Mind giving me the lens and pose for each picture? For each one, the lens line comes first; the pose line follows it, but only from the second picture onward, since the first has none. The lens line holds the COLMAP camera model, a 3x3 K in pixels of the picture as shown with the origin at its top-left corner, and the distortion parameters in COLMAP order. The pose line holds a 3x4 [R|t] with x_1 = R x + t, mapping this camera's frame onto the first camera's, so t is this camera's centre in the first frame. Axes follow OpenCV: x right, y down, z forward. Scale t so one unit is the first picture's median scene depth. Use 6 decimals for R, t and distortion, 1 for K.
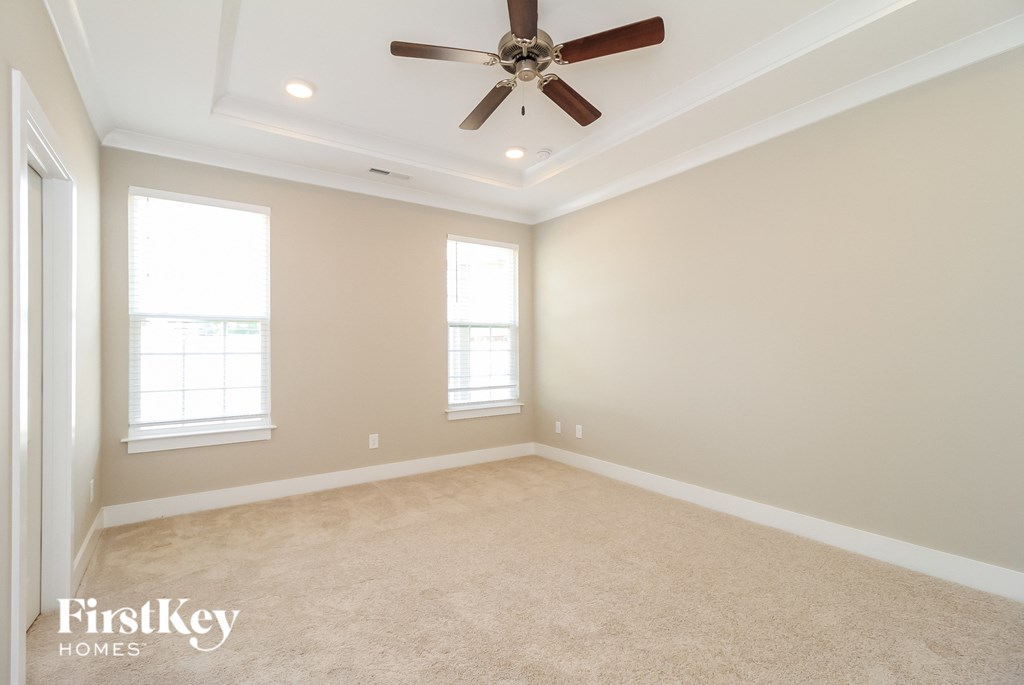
lens RADIAL K [[470.5, 0, 508.5], [0, 470.5, 344.6], [0, 0, 1]] dist [0.020142, -0.000239]
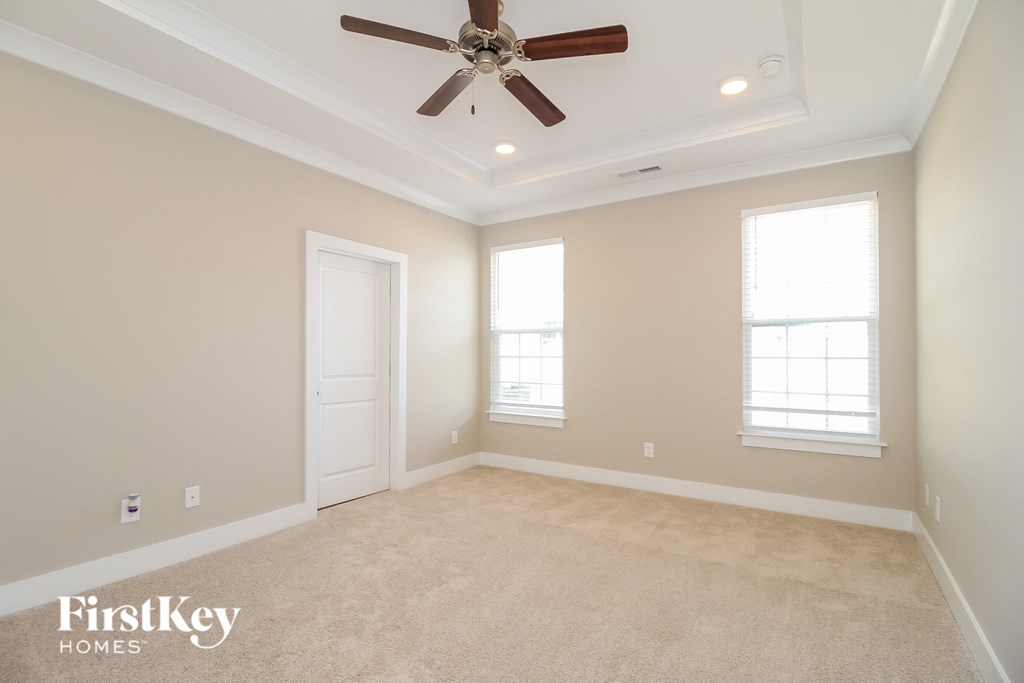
lens RADIAL K [[484.2, 0, 510.5], [0, 484.2, 346.4], [0, 0, 1]] dist [0.000099, -0.000318]
pose [[0.370389, -0.009070, -0.928832, 0.530332], [0.003696, 0.999959, -0.008291, 0.000144], [0.928869, -0.000362, 0.370408, 0.370501]]
